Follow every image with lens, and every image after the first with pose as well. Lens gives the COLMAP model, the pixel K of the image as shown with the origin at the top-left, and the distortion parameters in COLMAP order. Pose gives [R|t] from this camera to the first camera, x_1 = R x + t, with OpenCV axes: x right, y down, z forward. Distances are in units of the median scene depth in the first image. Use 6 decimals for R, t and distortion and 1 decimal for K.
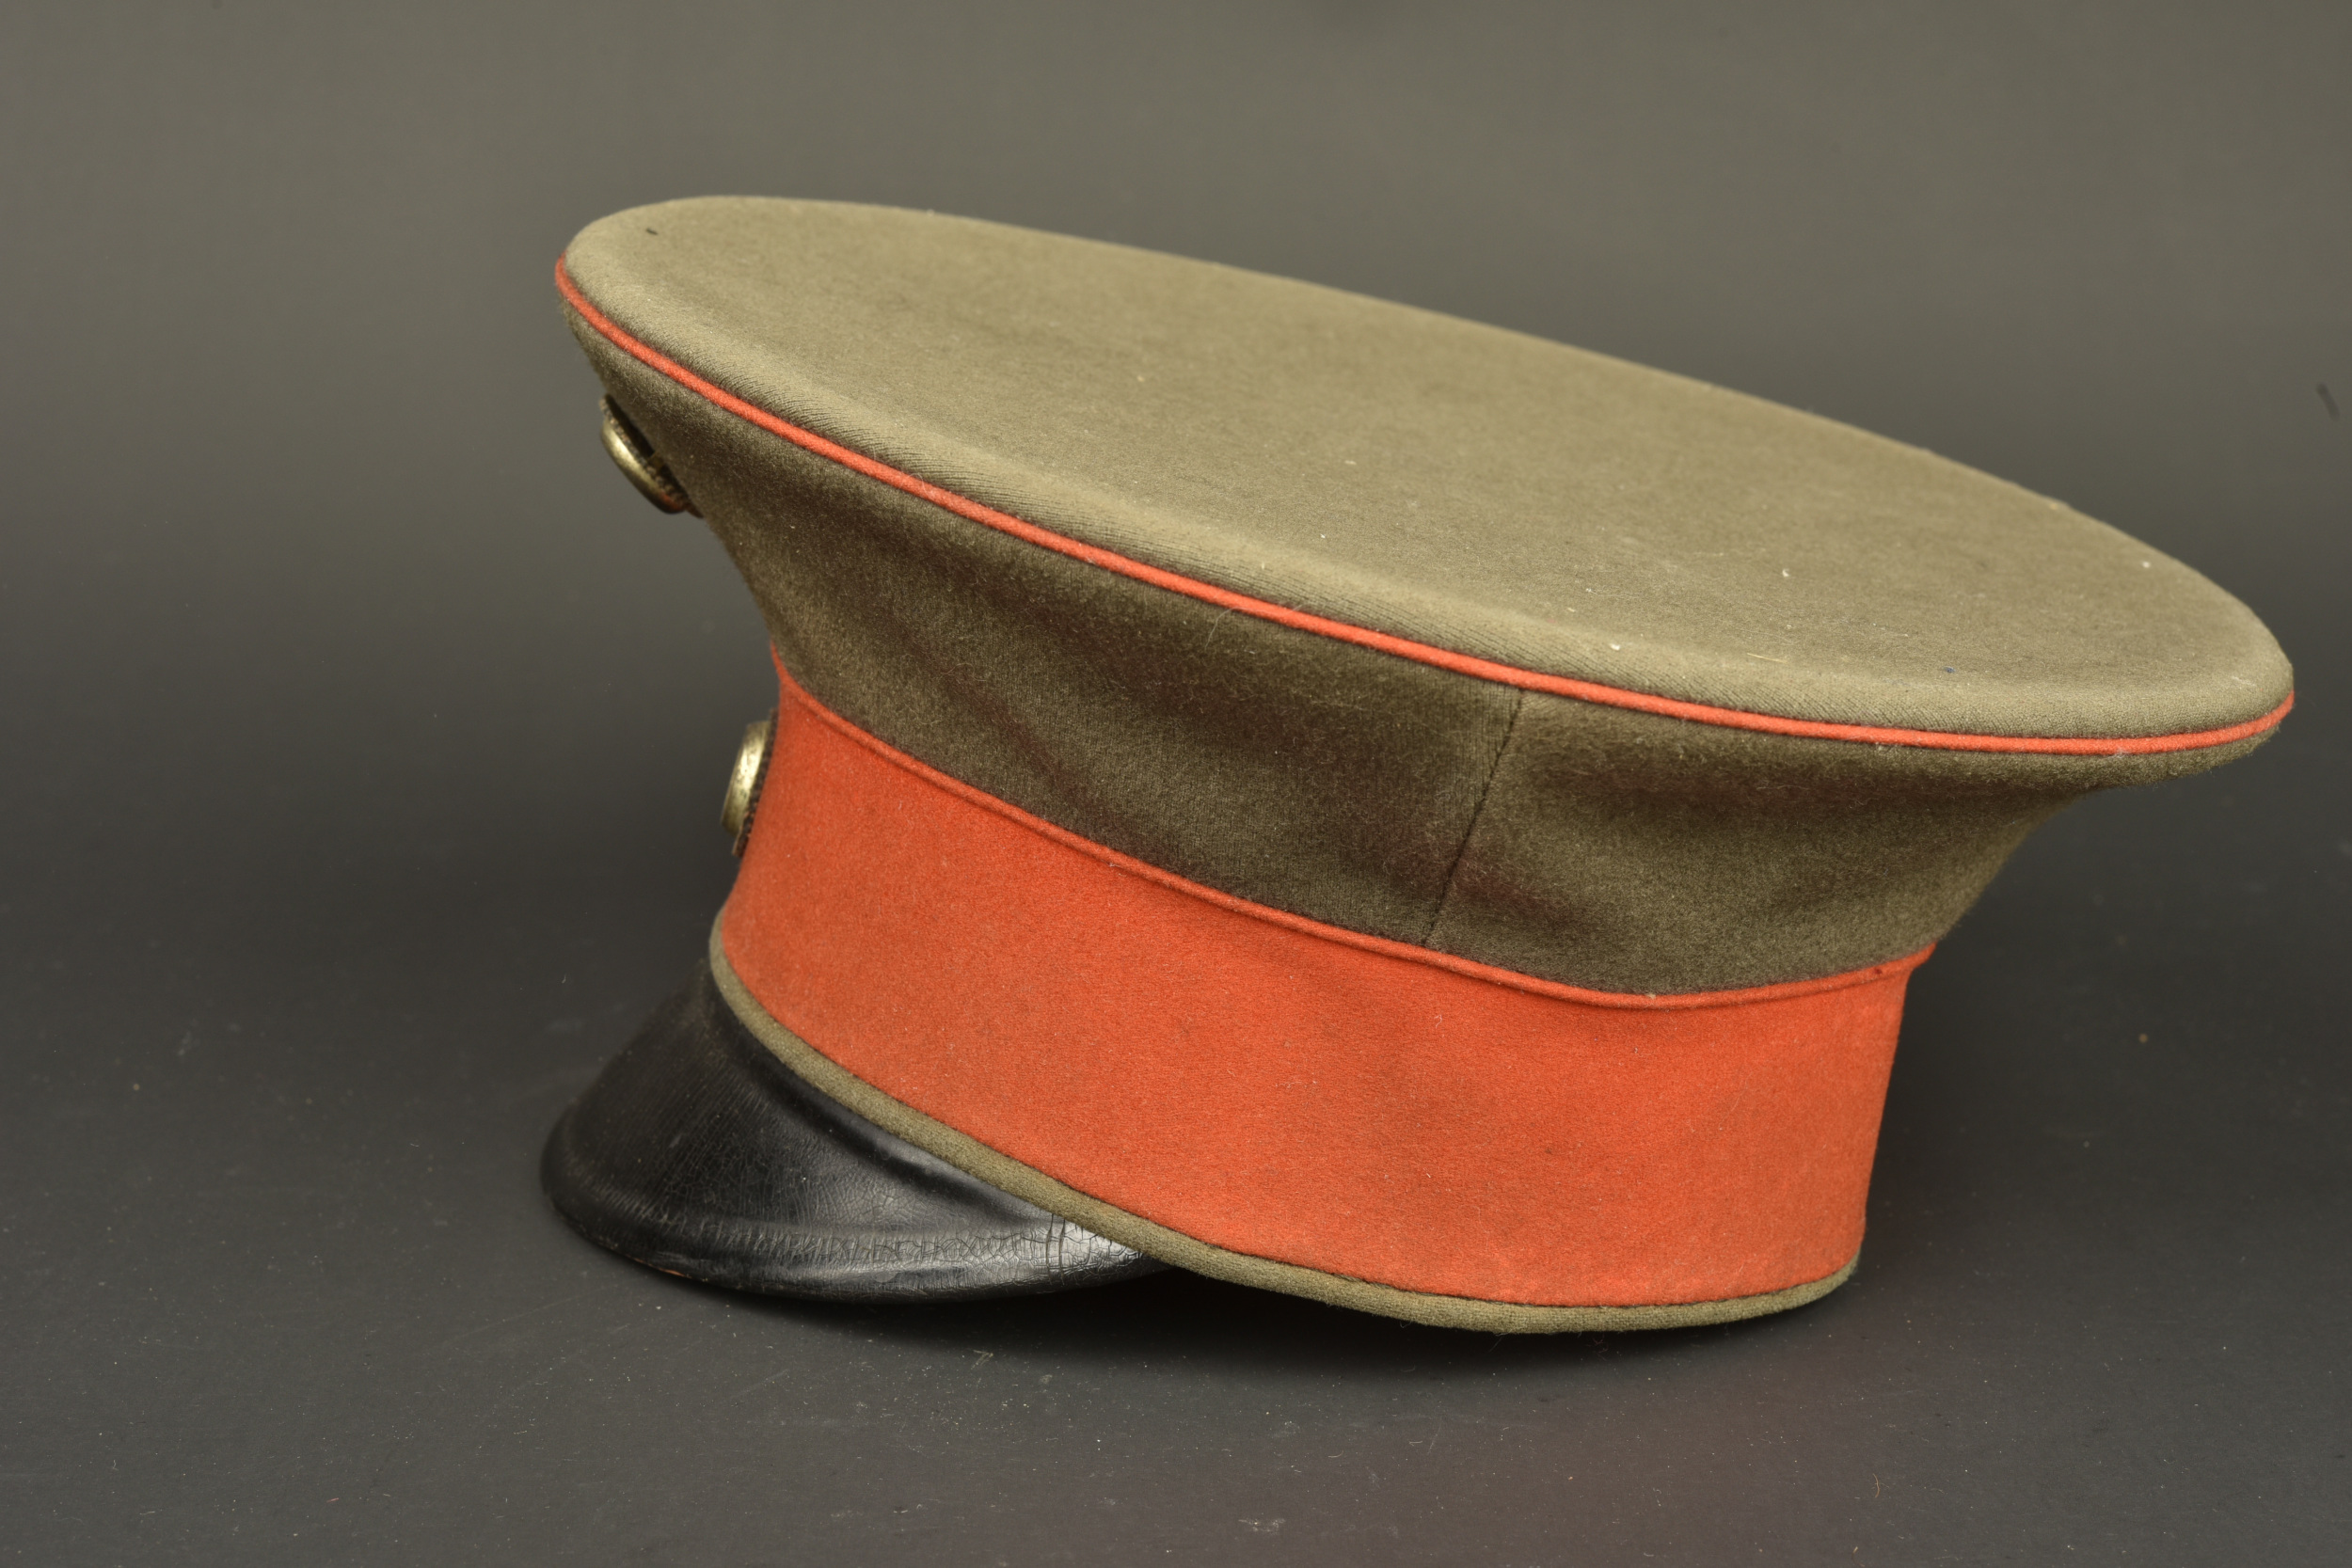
lens RADIAL K [[4051.3, 0, 1175.9], [0, 4051.3, 788.7], [0, 0, 1]] dist [-0.025587, 0.000000]
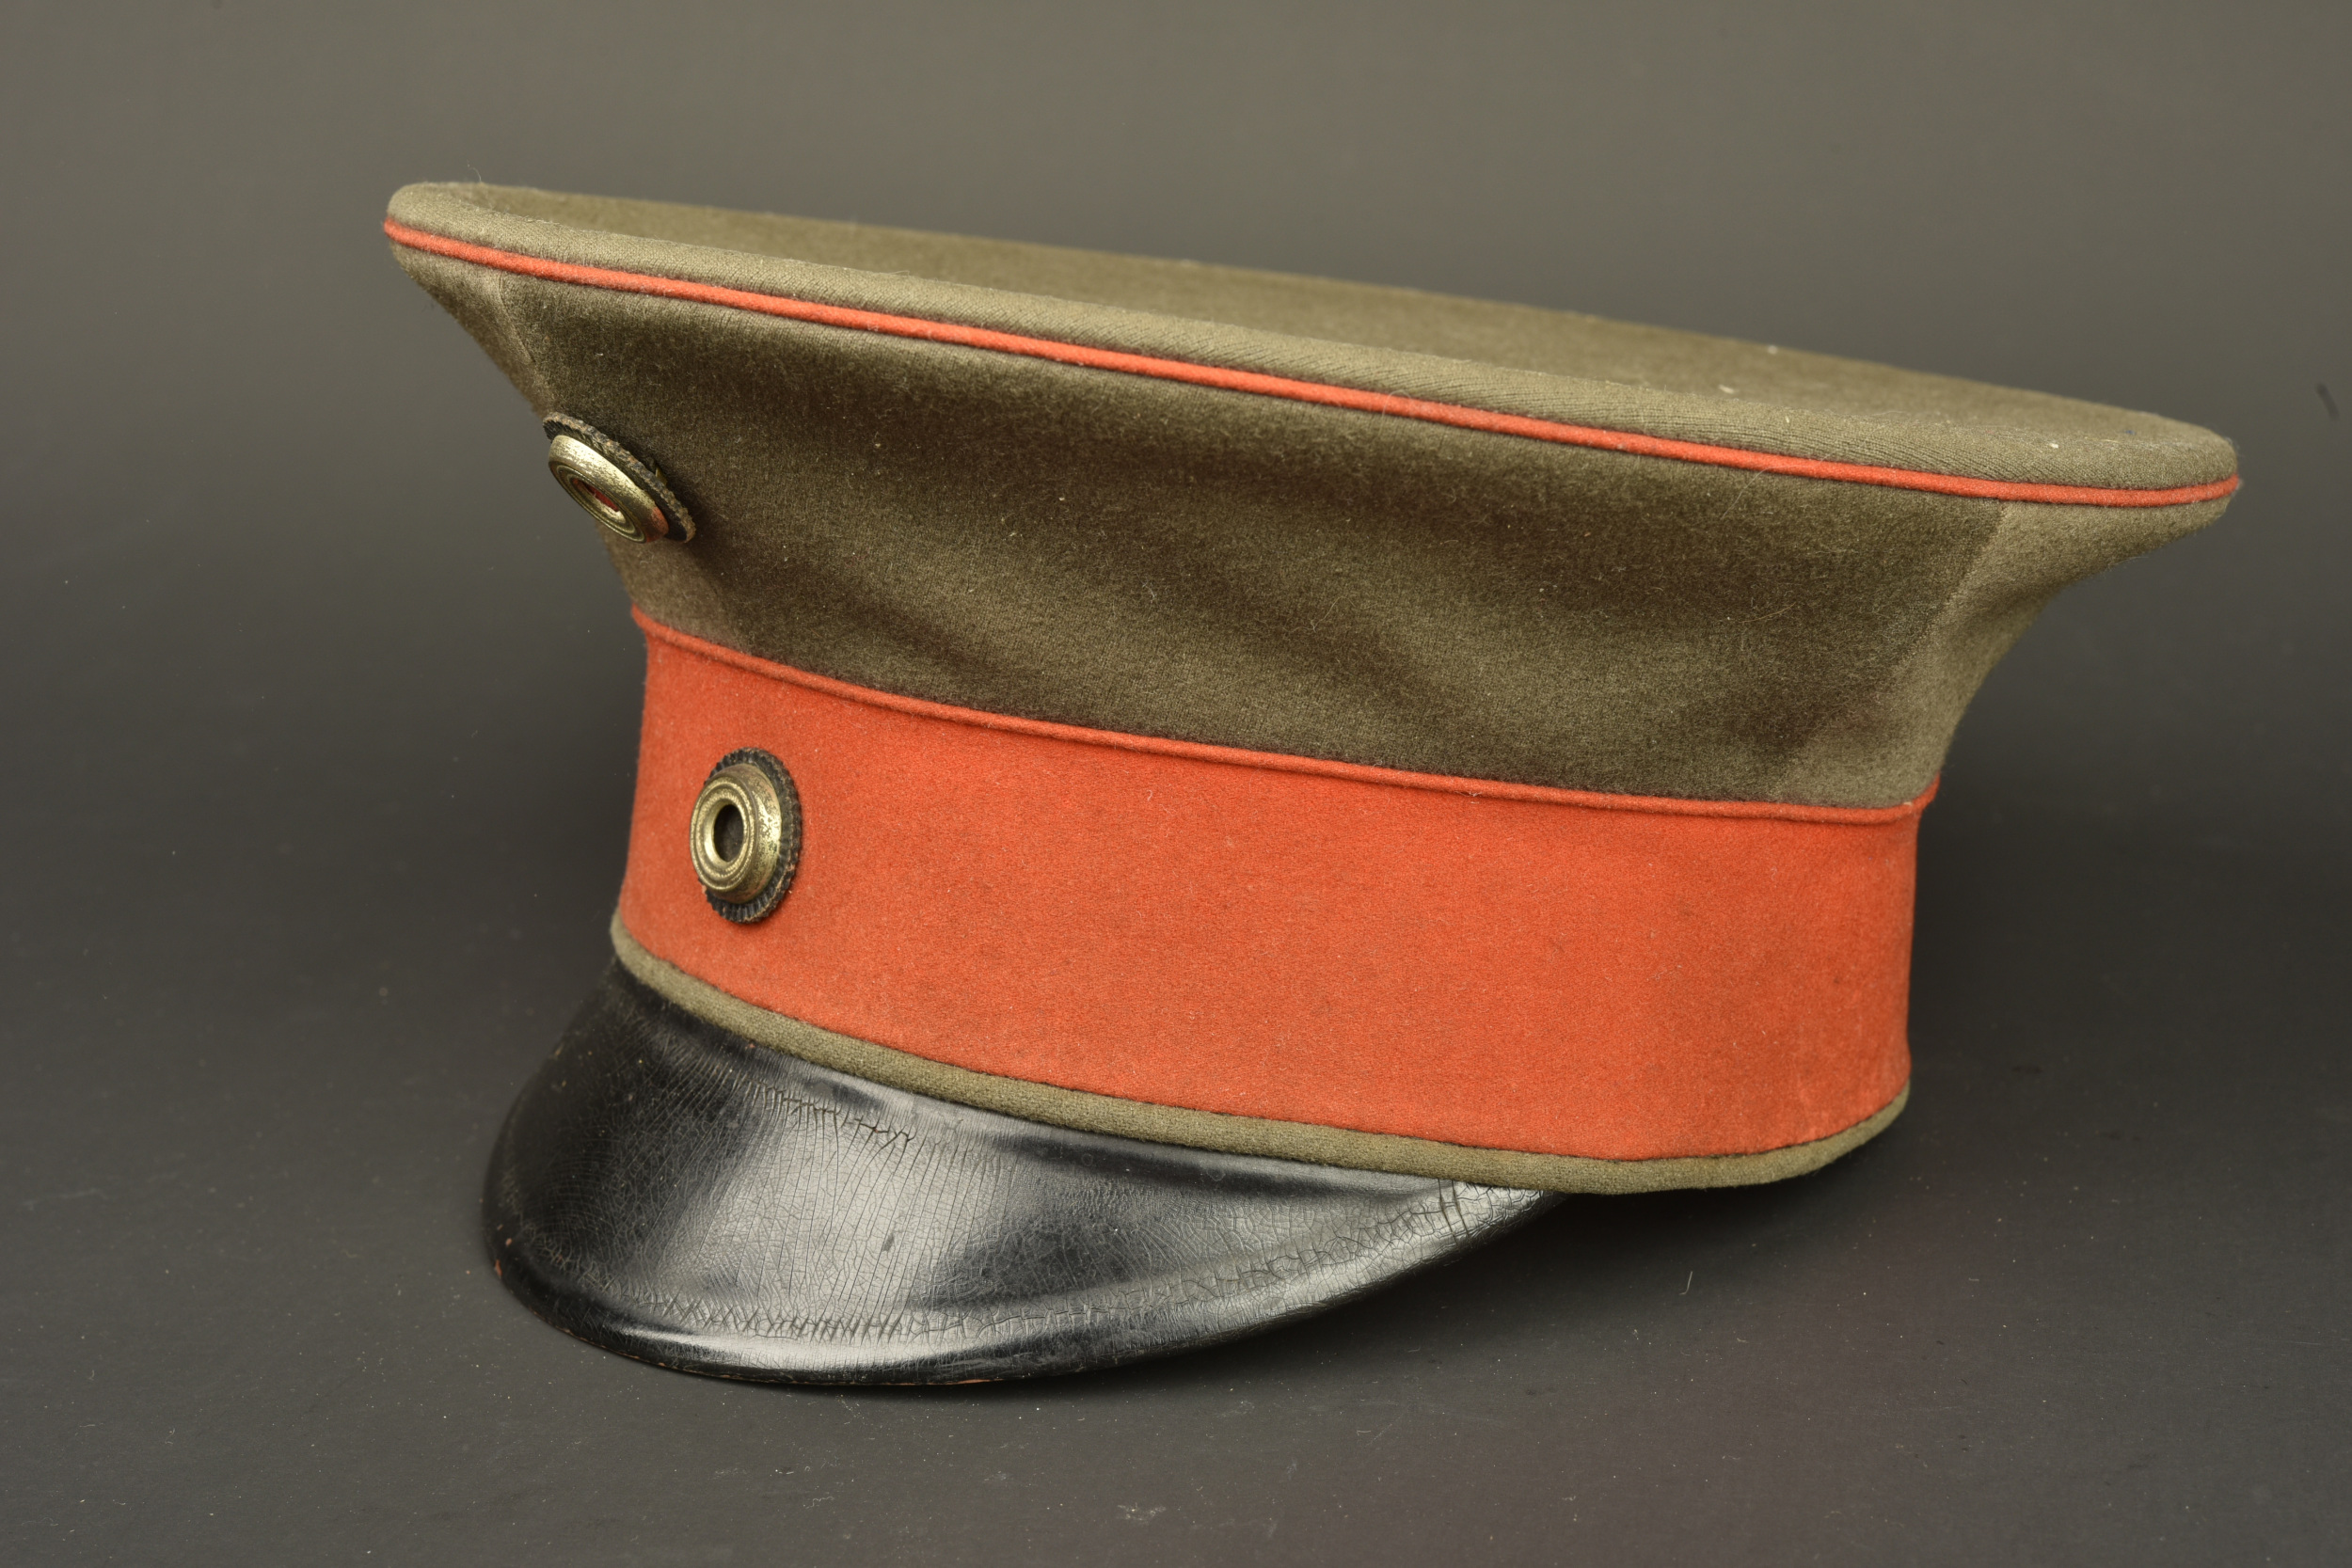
lens RADIAL K [[4051.3, 0, 1175.6], [0, 4051.3, 783.6], [0, 0, 1]] dist [-0.025587, 0.000000]
pose [[0.788380, -0.204419, 0.580233, -0.601070], [0.205217, 0.976542, 0.065207, -0.056822], [-0.579951, 0.067666, 0.811836, 0.277119]]
